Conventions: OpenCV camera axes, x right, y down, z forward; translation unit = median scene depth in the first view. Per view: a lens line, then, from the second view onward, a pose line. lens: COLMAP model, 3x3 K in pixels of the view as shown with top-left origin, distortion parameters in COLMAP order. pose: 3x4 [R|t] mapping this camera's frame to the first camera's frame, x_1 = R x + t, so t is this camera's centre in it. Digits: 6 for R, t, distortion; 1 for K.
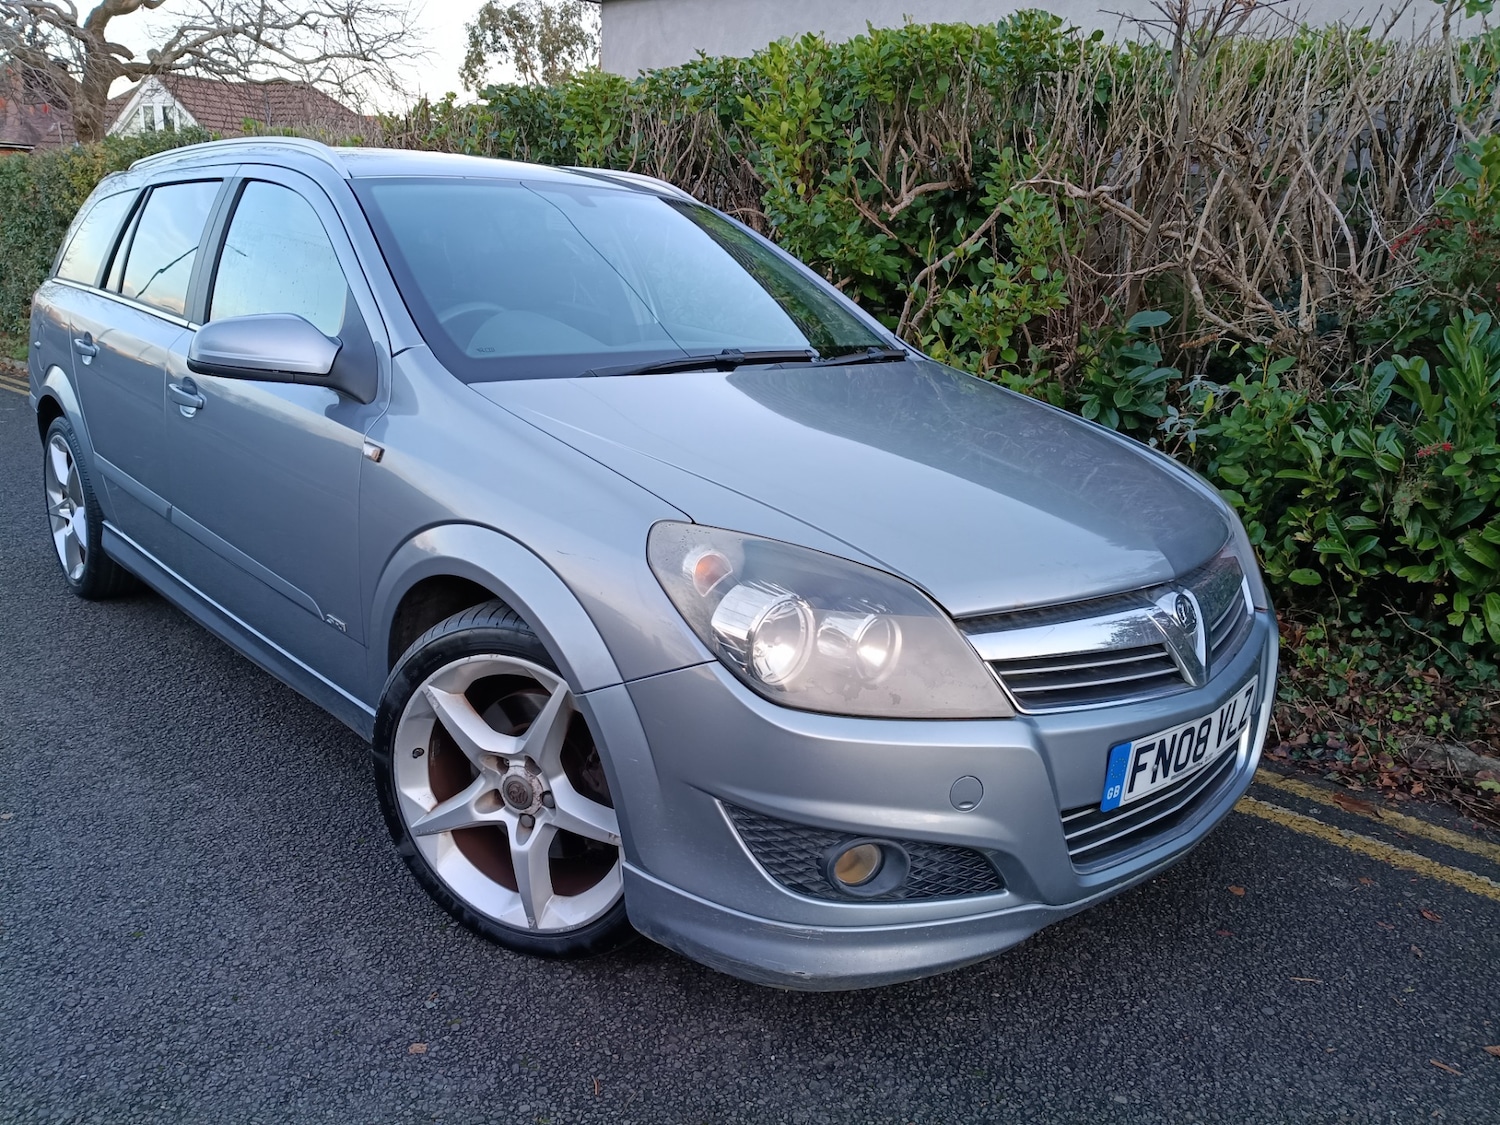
lens RADIAL K [[1156.4, 0, 745.7], [0, 1156.4, 568.1], [0, 0, 1]] dist [-0.017642, 0.005459]
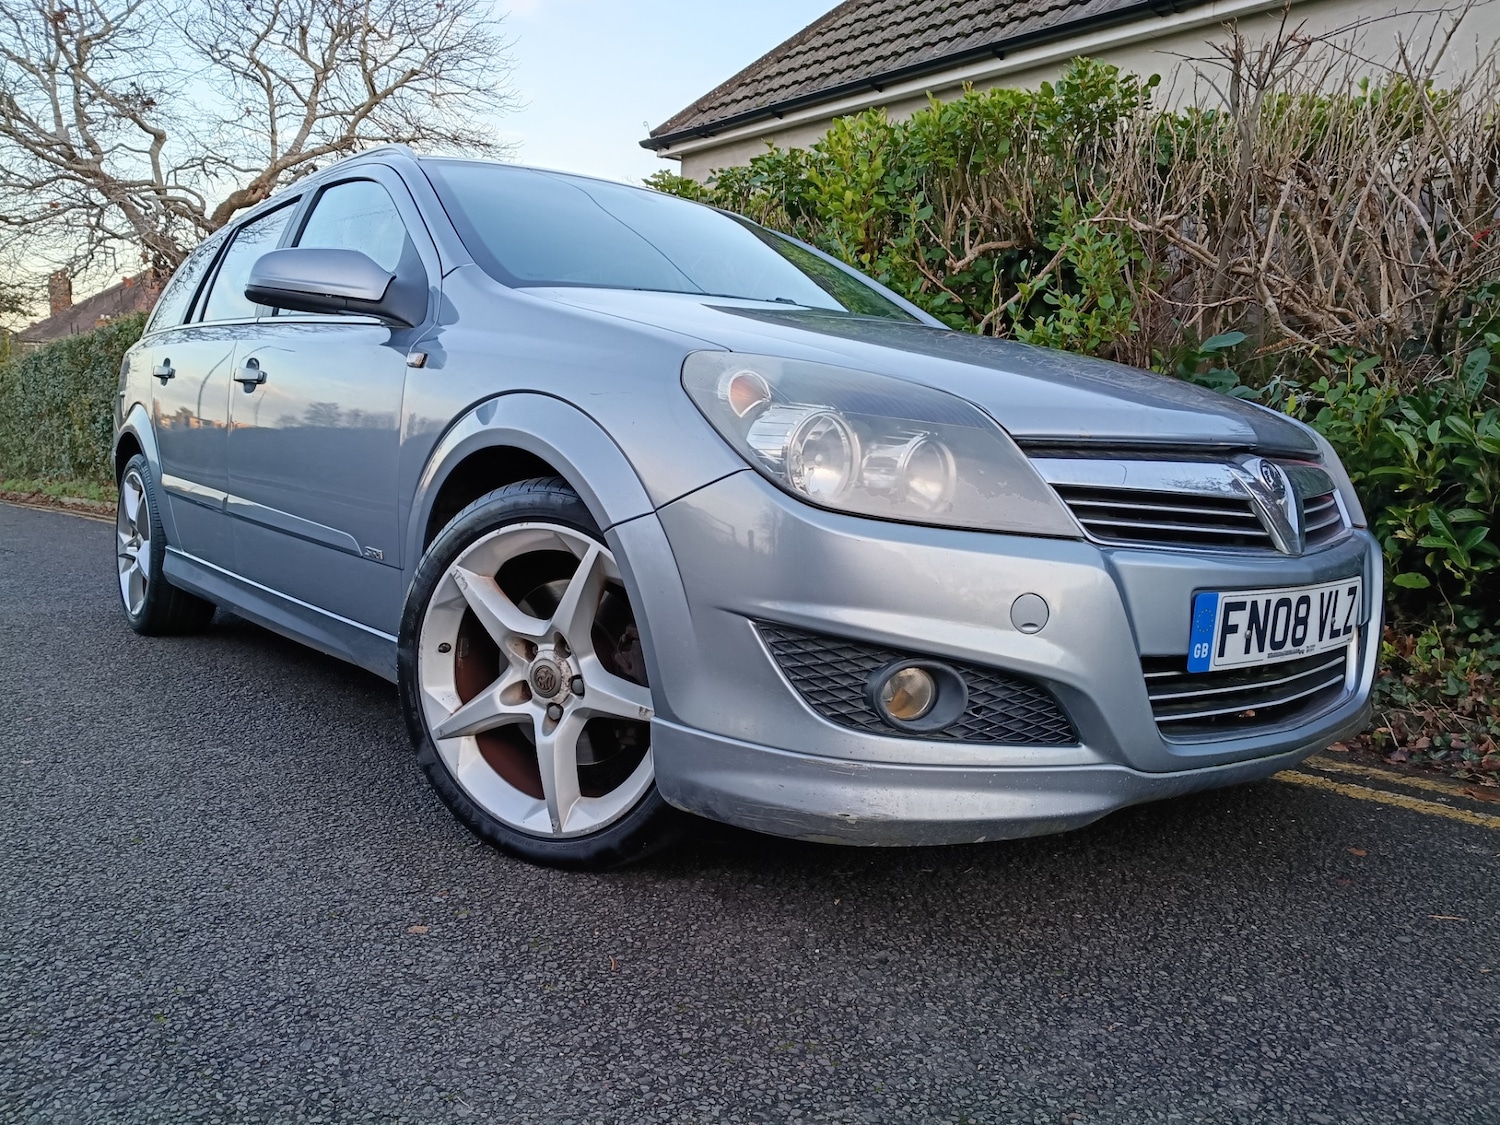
lens RADIAL K [[1164.9, 0, 742.5], [0, 1164.9, 563.8], [0, 0, 1]] dist [-0.006323, -0.014428]
pose [[0.997538, -0.000201, -0.070130, 0.023650], [-0.011927, 0.984942, -0.172475, 0.236507], [0.069109, 0.172886, 0.982514, 0.067631]]
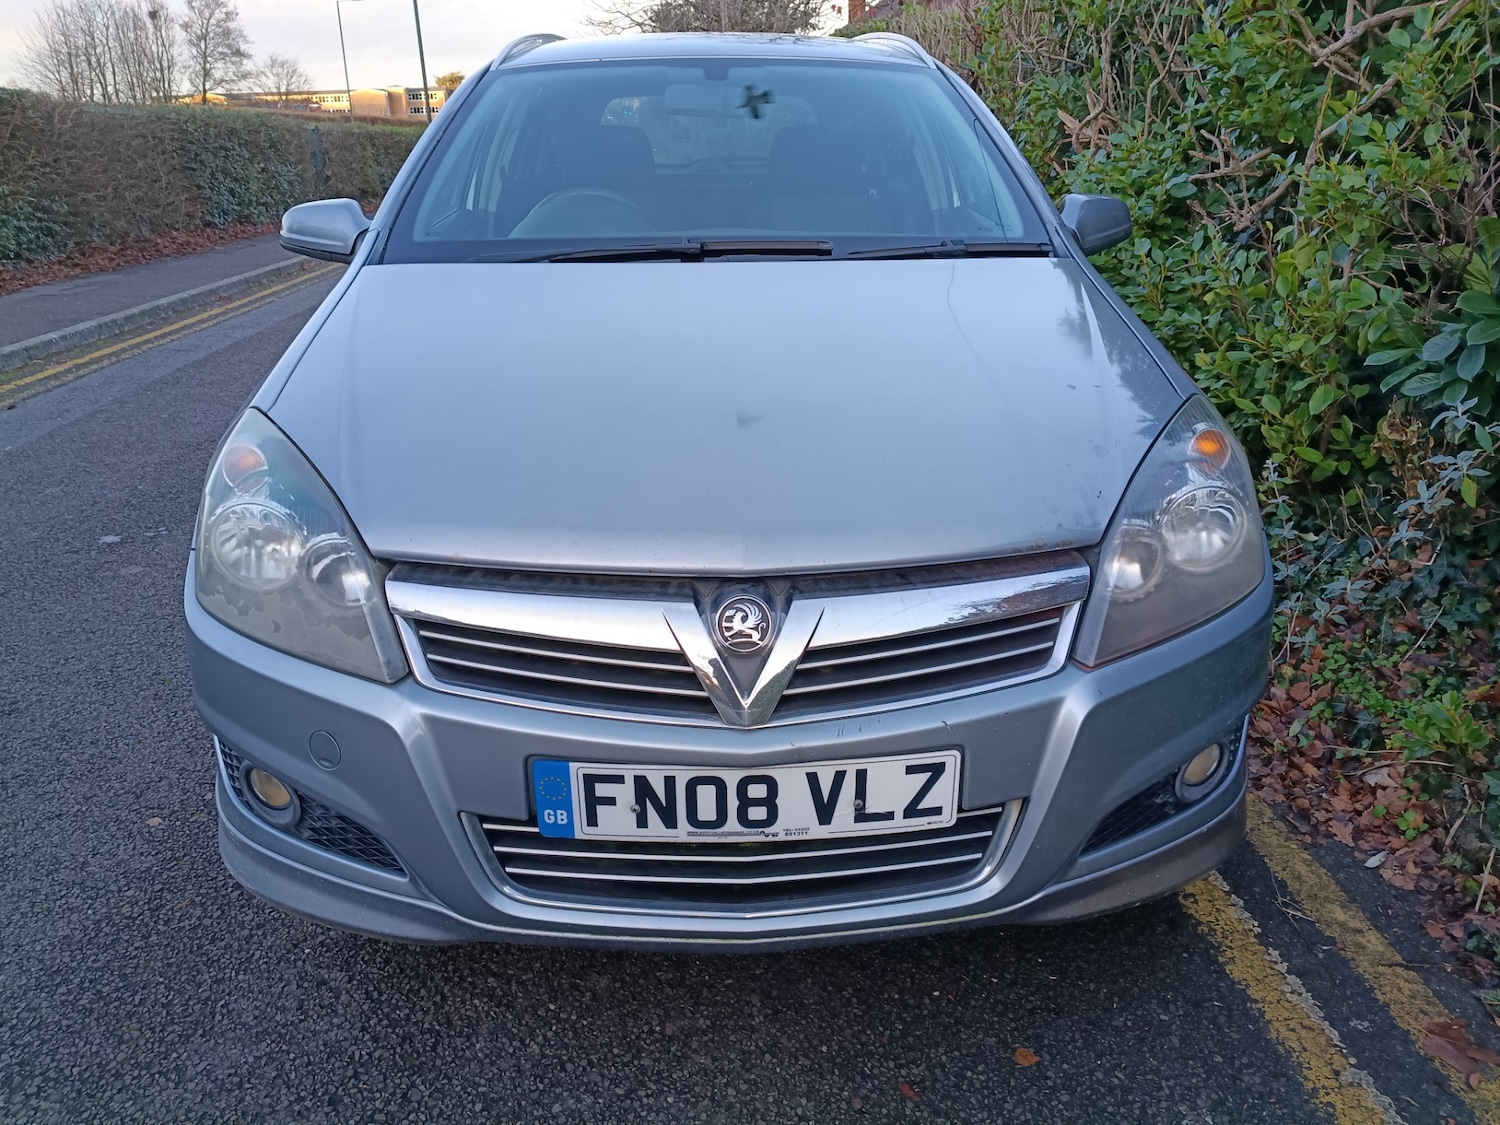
lens RADIAL K [[1200.6, 0, 753.1], [0, 1200.6, 564.6], [0, 0, 1]] dist [-0.055523, 0.049759]
pose [[0.755572, 0.195393, -0.625246, 0.742239], [-0.141246, 0.980621, 0.135763, -0.087652], [0.639656, -0.014265, 0.768529, 0.375110]]
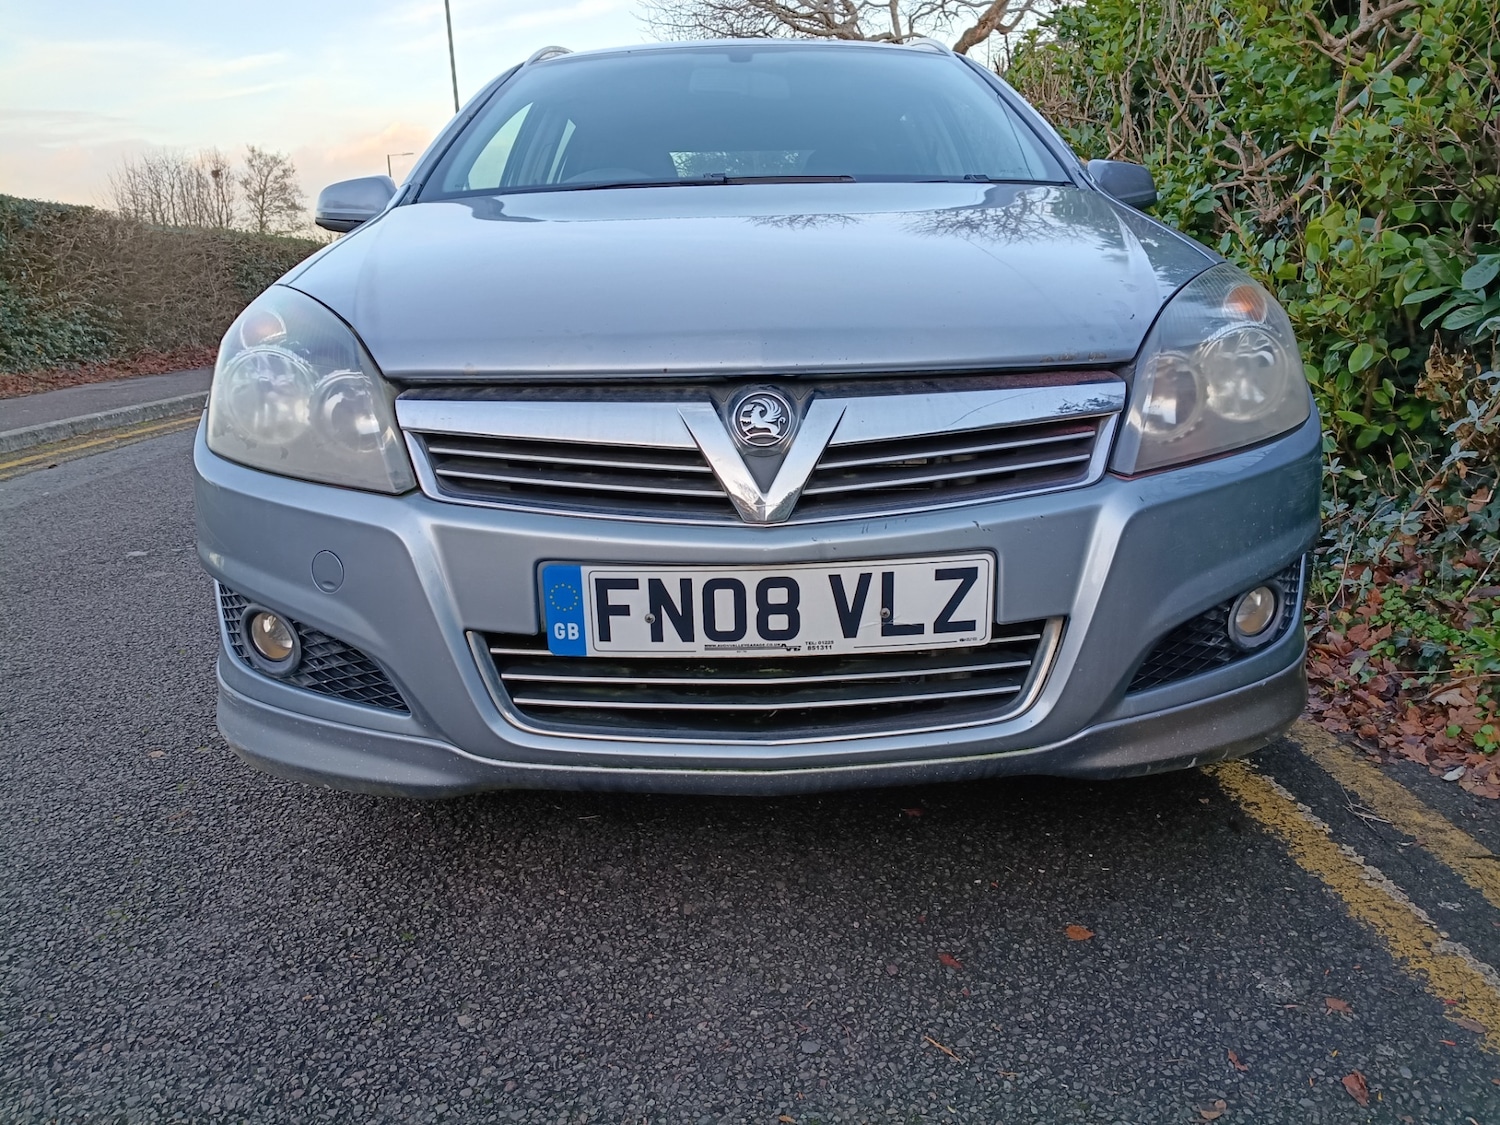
lens RADIAL K [[1201.5, 0, 750.8], [0, 1201.5, 564.2], [0, 0, 1]] dist [-0.018581, -0.003699]
pose [[0.735477, 0.108042, -0.668880, 0.762518], [-0.132066, 0.991129, 0.014878, 0.101648], [0.664554, 0.077394, 0.743221, 0.406084]]
